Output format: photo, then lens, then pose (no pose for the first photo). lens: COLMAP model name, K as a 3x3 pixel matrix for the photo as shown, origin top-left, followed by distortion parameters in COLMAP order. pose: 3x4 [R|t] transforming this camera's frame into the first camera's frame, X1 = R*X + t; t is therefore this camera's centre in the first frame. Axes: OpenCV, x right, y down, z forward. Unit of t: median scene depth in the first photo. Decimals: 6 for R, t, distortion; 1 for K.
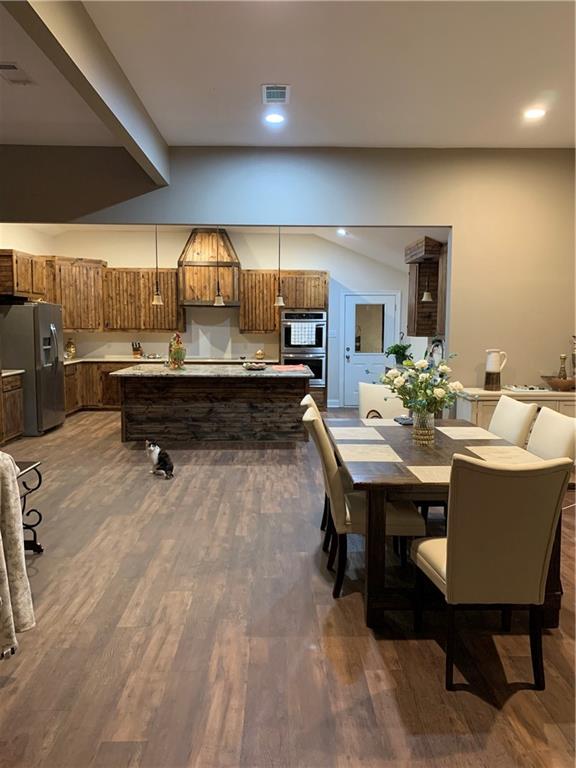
lens RADIAL K [[577.1, 0, 295.7], [0, 577.1, 386.5], [0, 0, 1]] dist [-0.008743, -0.039435]
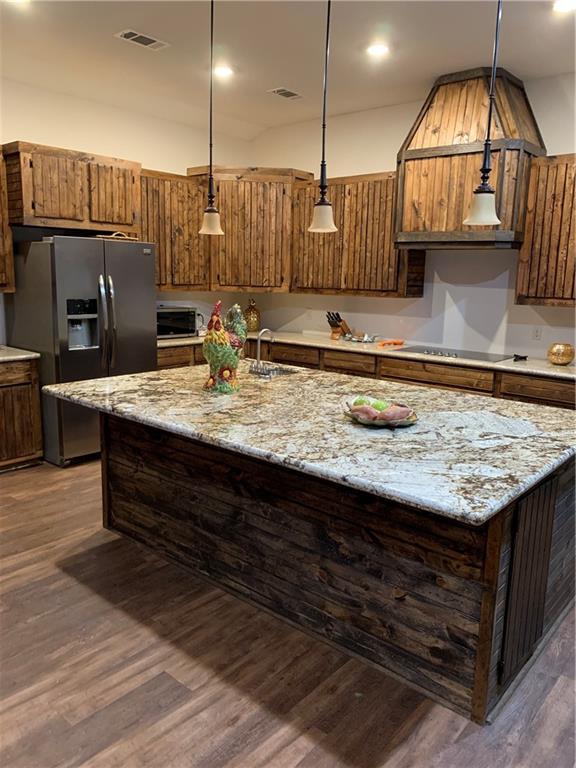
lens RADIAL K [[577.1, 0, 290.7], [0, 577.1, 386.6], [0, 0, 1]] dist [-0.008743, -0.039435]
pose [[0.736094, 0.135606, -0.663157, 0.091803], [-0.089688, 0.990628, 0.103017, -0.066172], [0.670912, -0.016353, 0.741357, 0.616456]]
